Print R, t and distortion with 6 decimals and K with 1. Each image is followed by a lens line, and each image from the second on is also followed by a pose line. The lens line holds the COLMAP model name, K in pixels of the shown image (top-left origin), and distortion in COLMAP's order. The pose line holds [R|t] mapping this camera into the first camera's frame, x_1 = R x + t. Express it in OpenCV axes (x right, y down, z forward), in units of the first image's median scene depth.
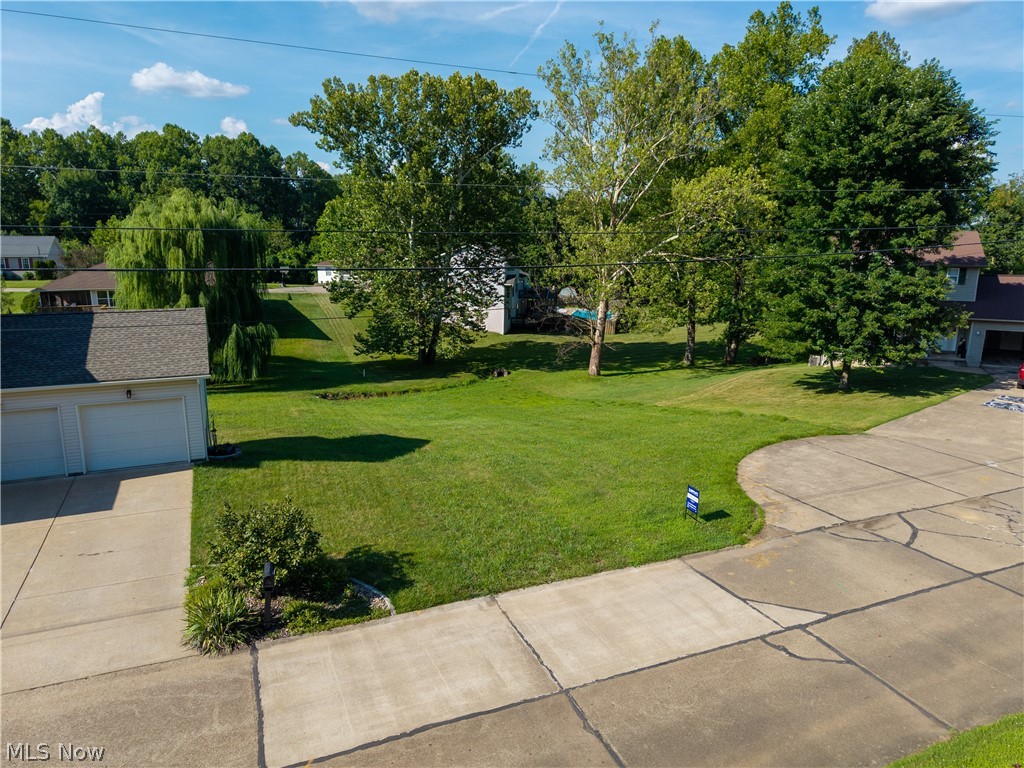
lens RADIAL K [[685.2, 0, 512.0], [0, 685.2, 384.0], [0, 0, 1]] dist [0.026906, -0.026202]
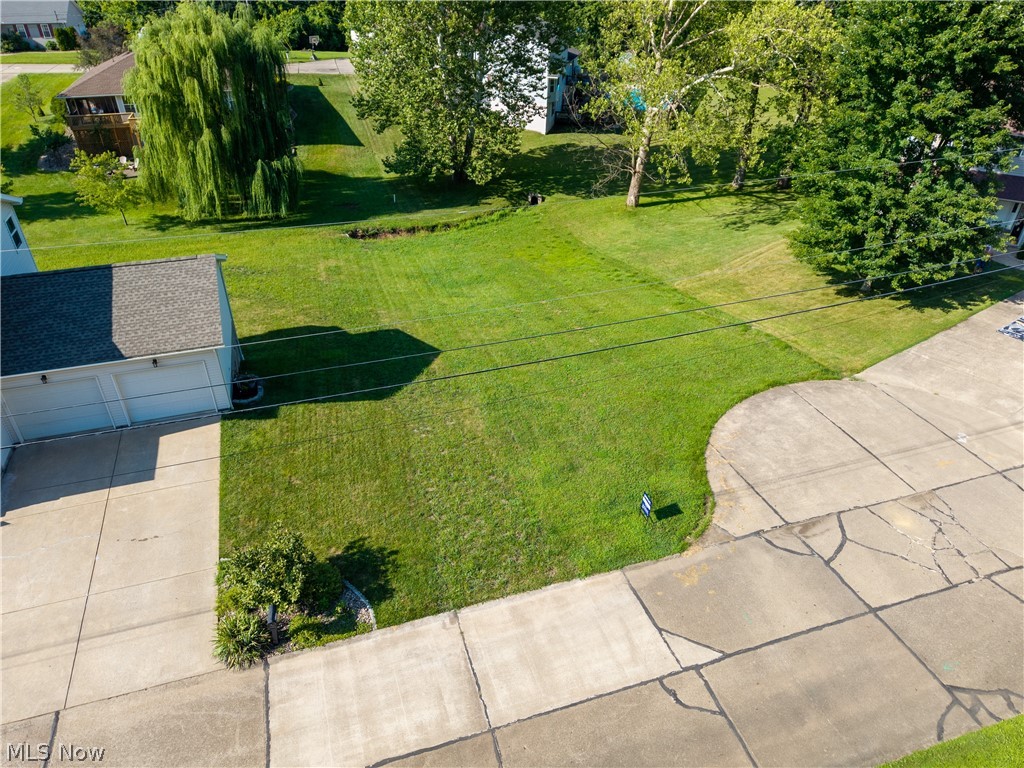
lens RADIAL K [[685.2, 0, 512.0], [0, 685.2, 384.0], [0, 0, 1]] dist [0.026906, -0.026202]
pose [[0.996304, 0.051903, -0.068444, 0.101225], [-0.023691, 0.931936, 0.361849, -0.389341], [0.082566, -0.358890, 0.929721, 0.002505]]
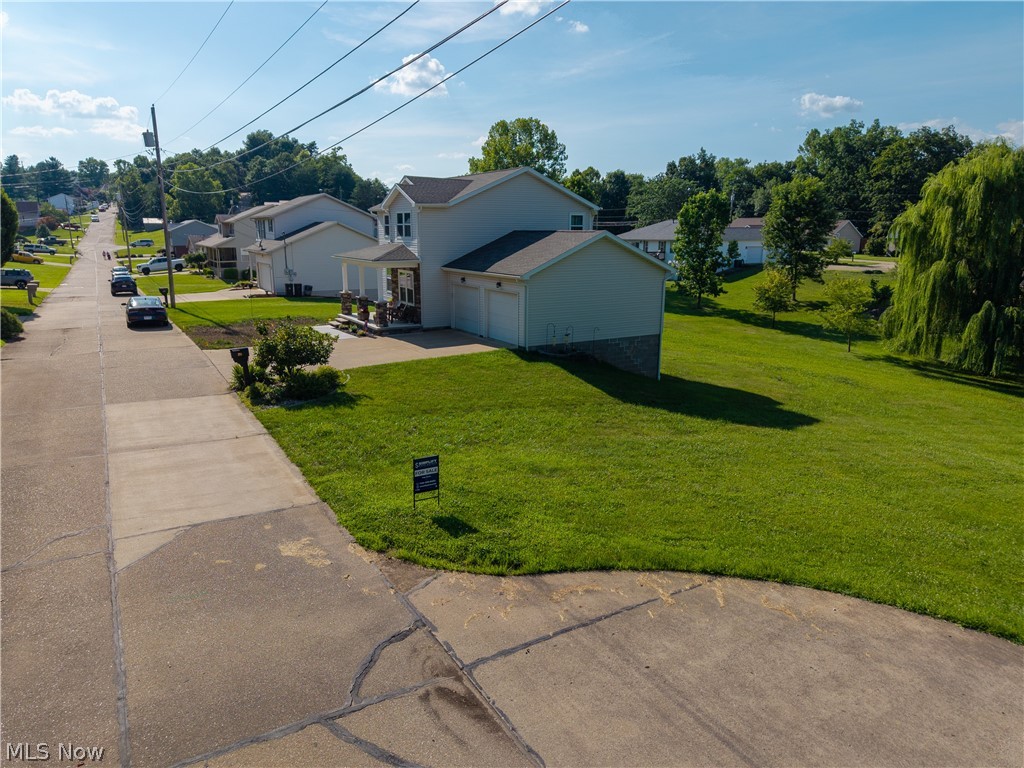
lens RADIAL K [[685.2, 0, 512.0], [0, 685.2, 384.0], [0, 0, 1]] dist [0.026906, -0.026202]
pose [[0.125398, 0.212662, -0.969046, 0.830762], [-0.217050, 0.958975, 0.182365, -0.051207], [0.968073, 0.187463, 0.166412, 0.882857]]
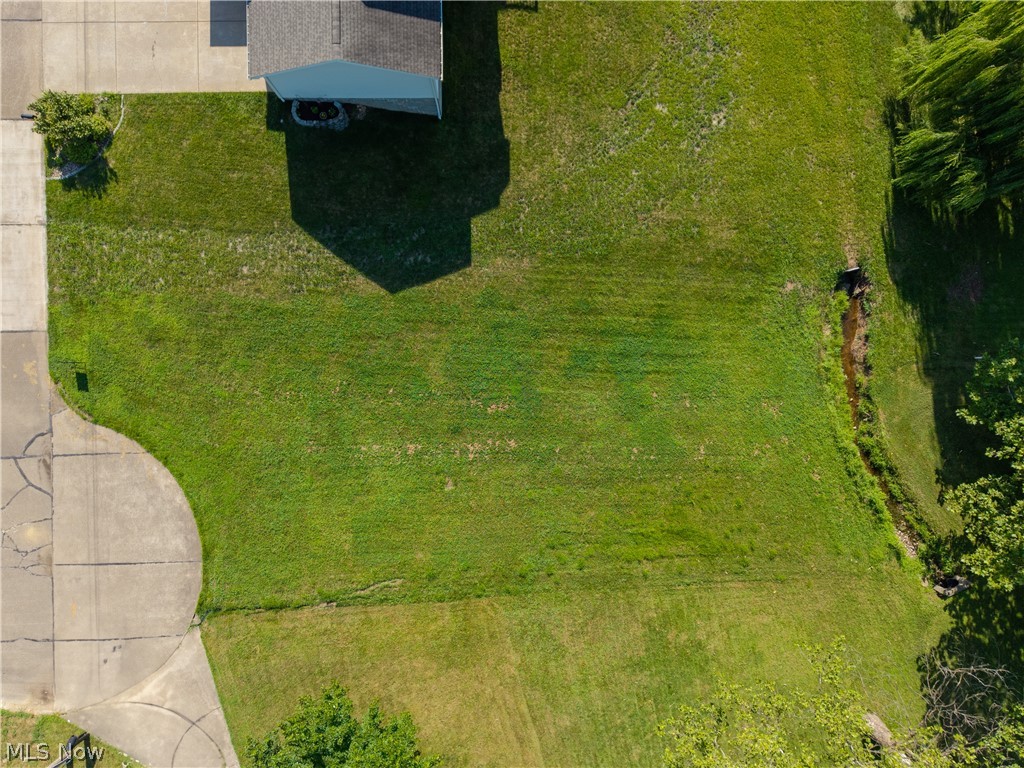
lens RADIAL K [[685.2, 0, 512.0], [0, 685.2, 384.0], [0, 0, 1]] dist [0.026906, -0.026202]
pose [[-0.383981, 0.923220, -0.014921, -0.071613], [-0.222517, -0.076840, 0.971896, -1.584359], [0.896128, 0.376510, 0.234937, 1.470880]]
